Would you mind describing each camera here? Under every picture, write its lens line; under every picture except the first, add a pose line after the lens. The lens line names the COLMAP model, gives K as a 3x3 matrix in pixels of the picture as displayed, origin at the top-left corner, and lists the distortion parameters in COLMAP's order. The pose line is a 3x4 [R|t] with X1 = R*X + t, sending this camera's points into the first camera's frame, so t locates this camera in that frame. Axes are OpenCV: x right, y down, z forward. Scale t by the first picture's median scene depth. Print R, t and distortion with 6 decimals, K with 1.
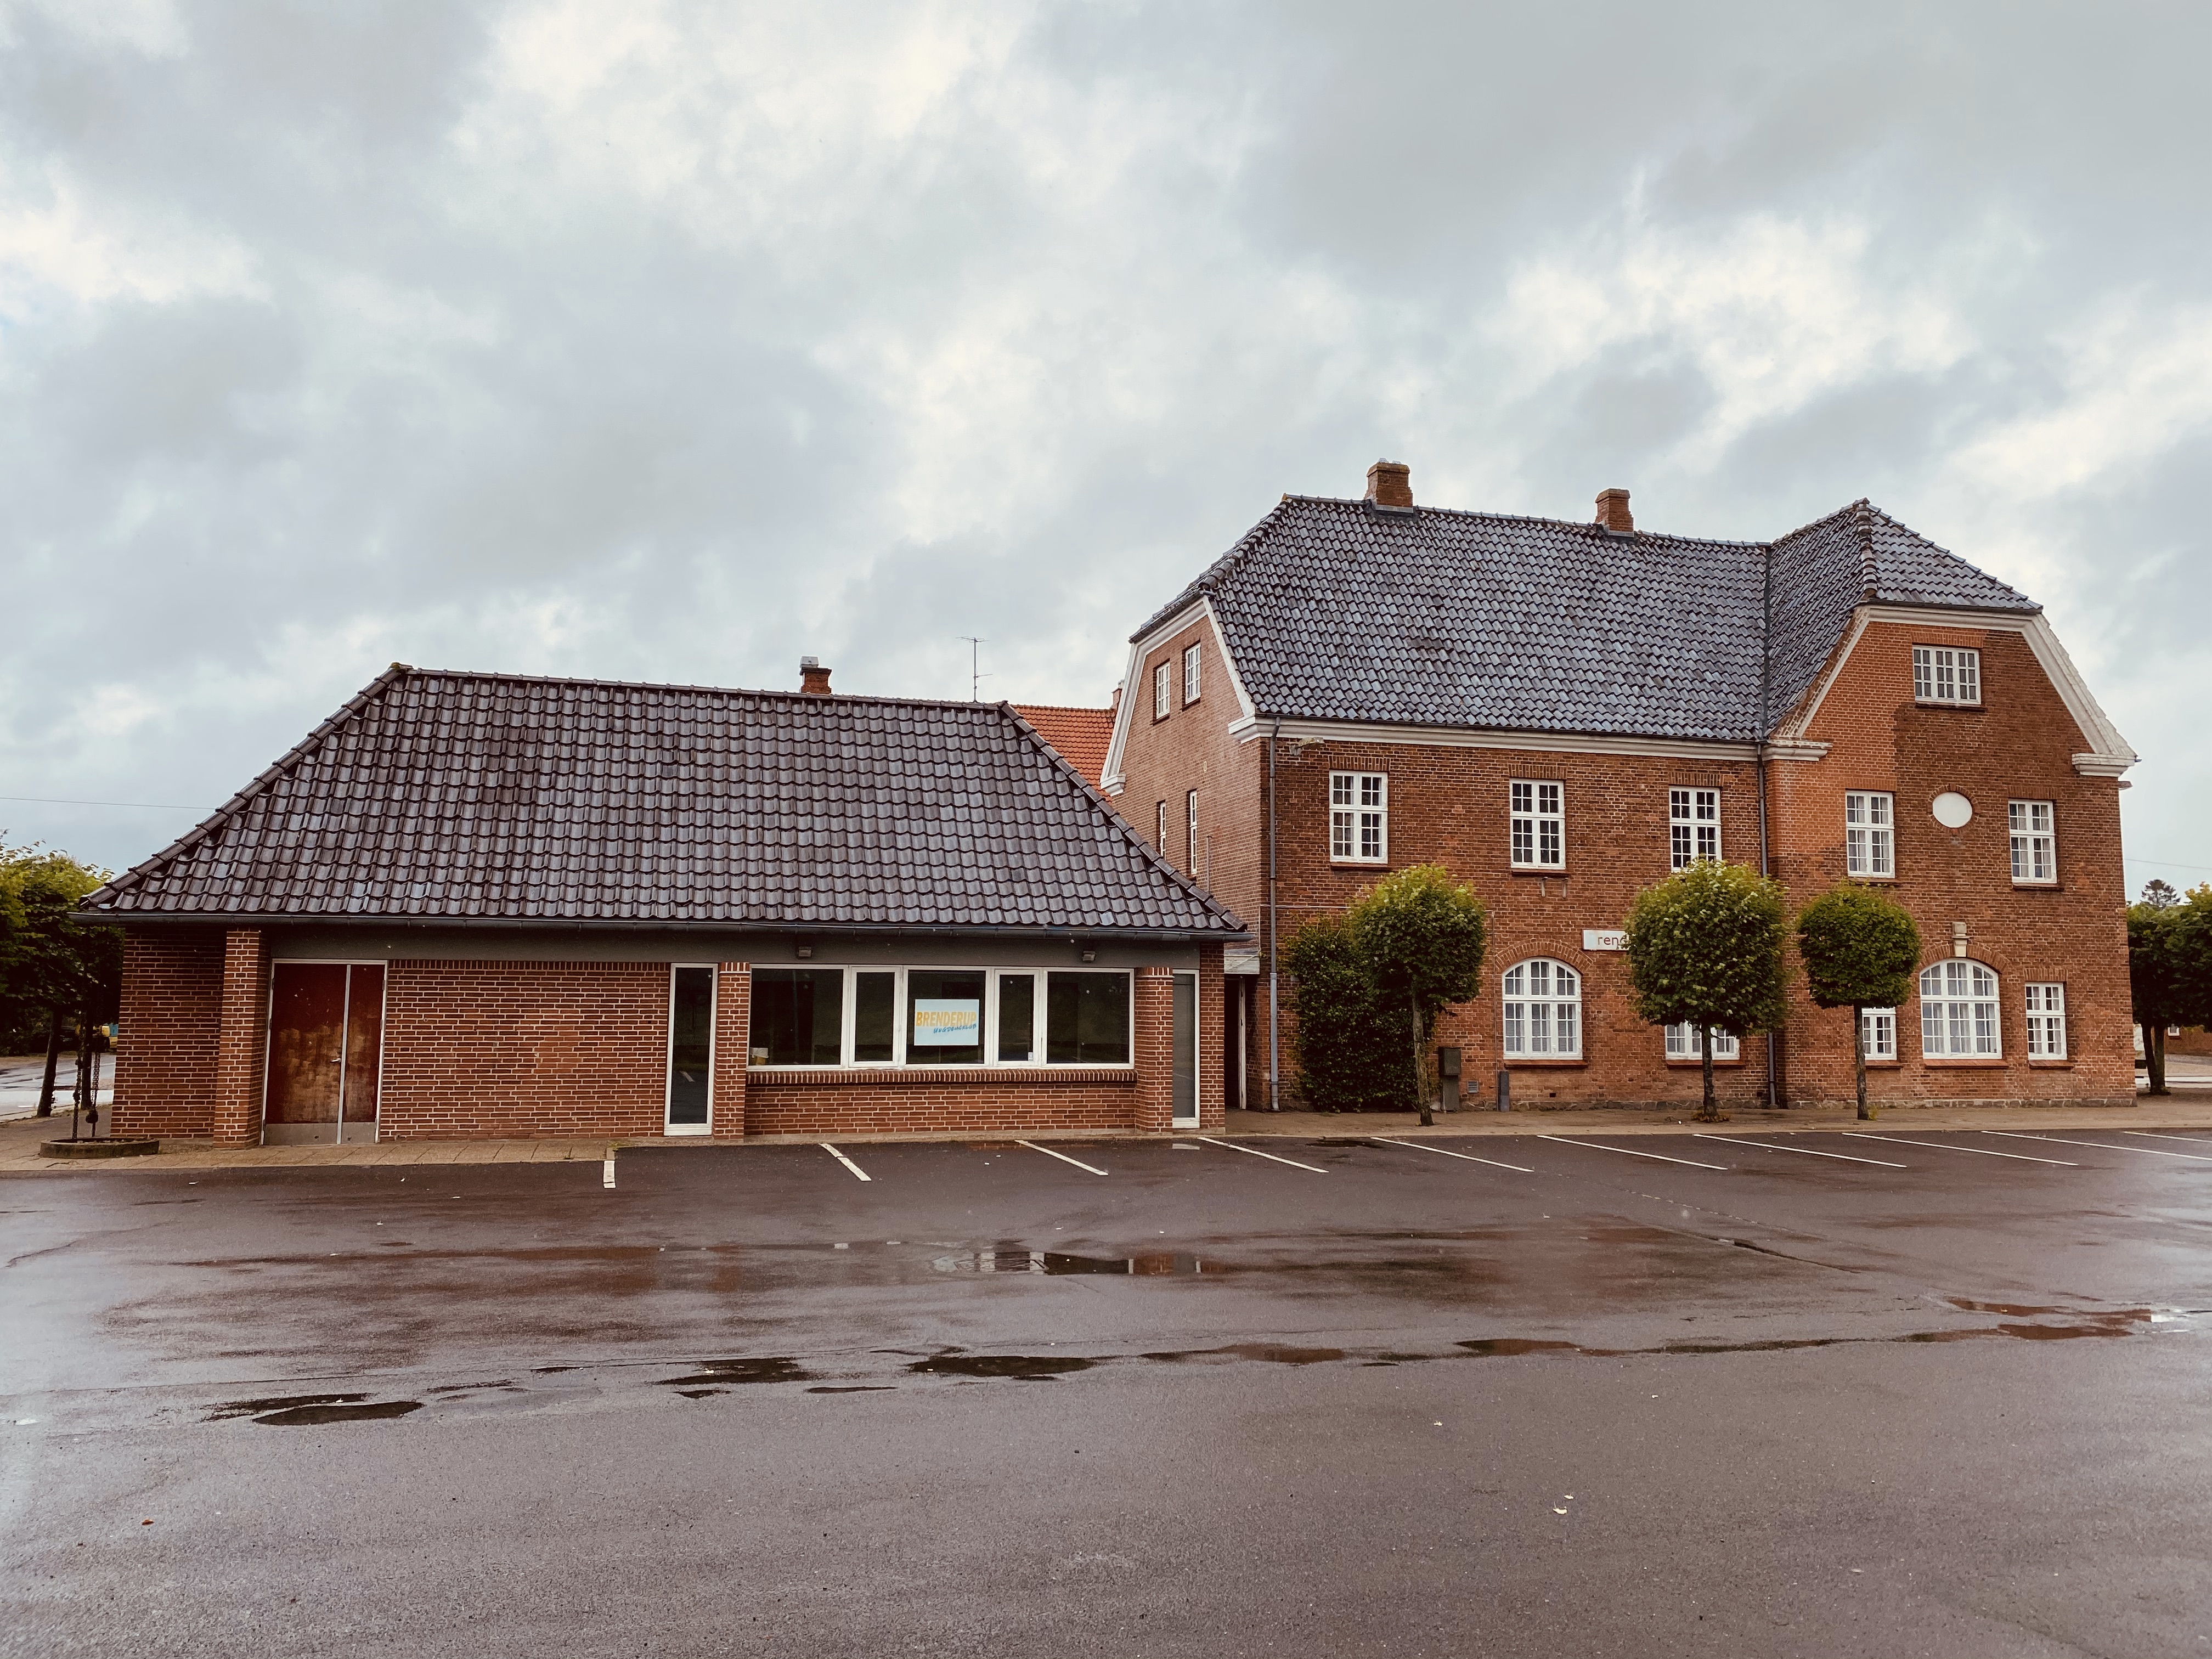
lens RADIAL K [[1720.4, 0, 1106.2], [0, 1720.4, 821.1], [0, 0, 1]] dist [0.036390, -0.000432]
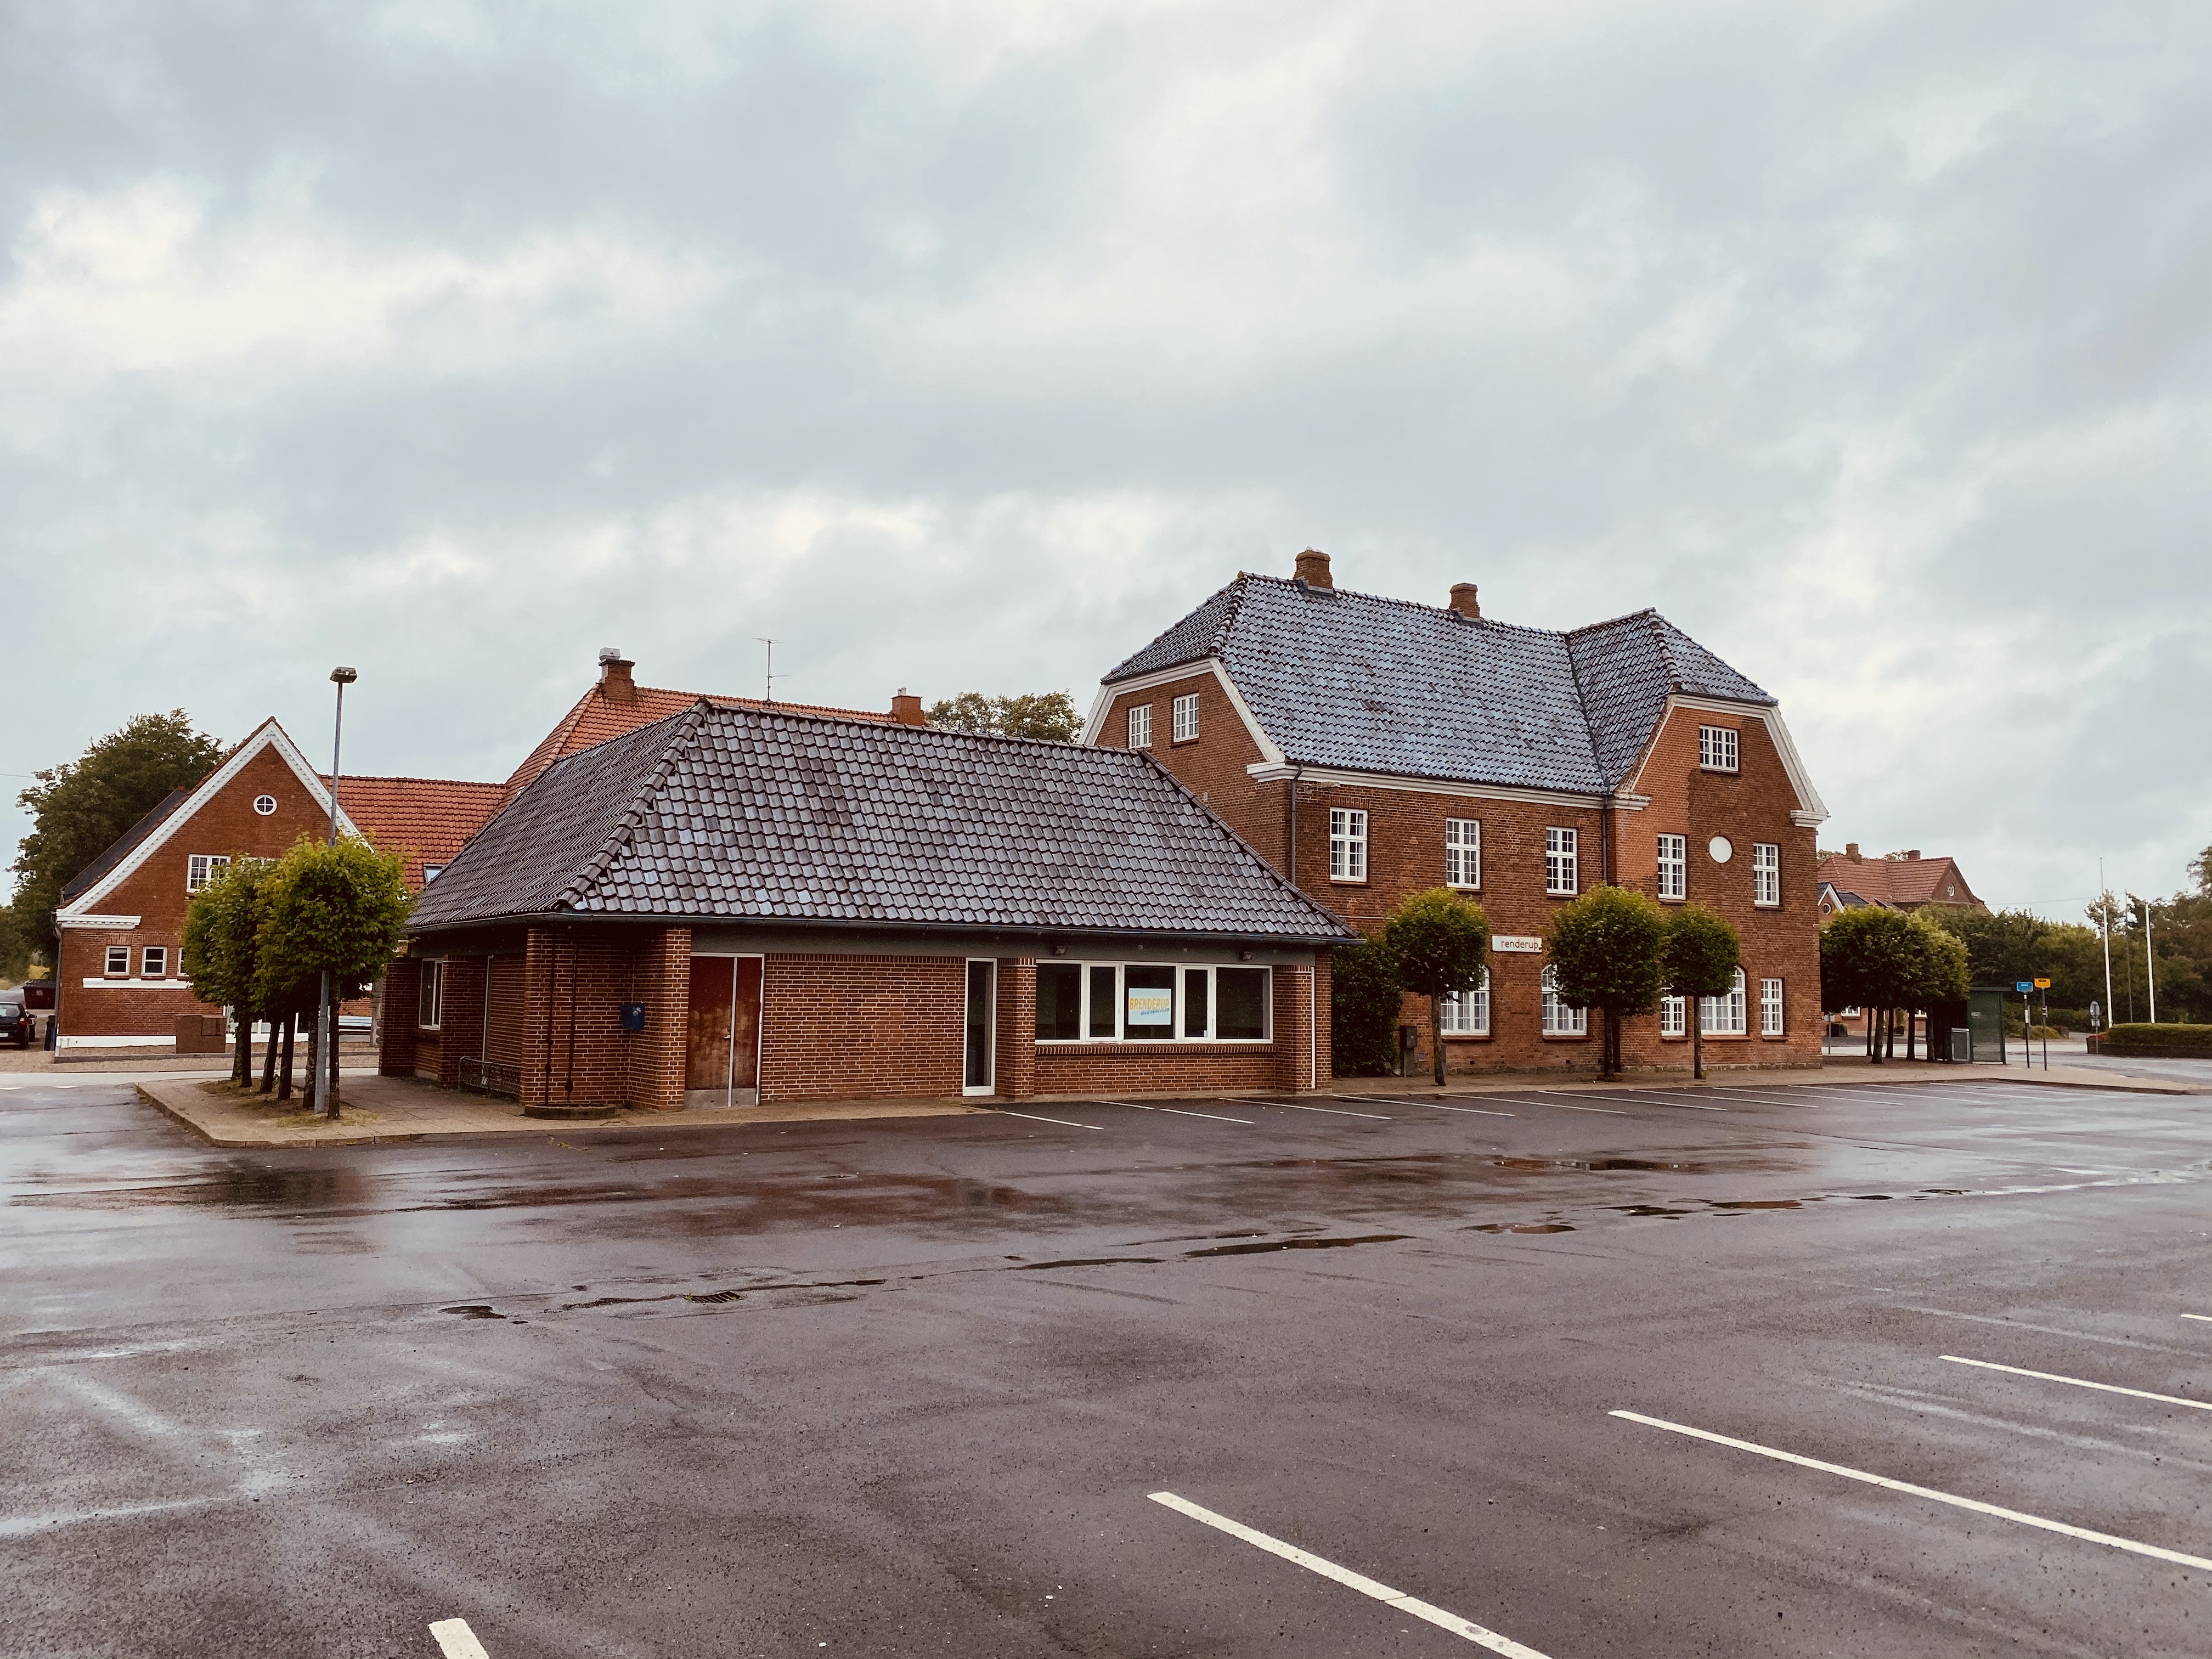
lens RADIAL K [[1705.8, 0, 1106.0], [0, 1705.8, 829.5], [0, 0, 1]] dist [0.081916, -0.001345]
pose [[0.956364, 0.032987, 0.290309, -0.366402], [-0.038080, 0.999204, 0.011911, -0.020317], [-0.289685, -0.022446, 0.956859, -0.143077]]
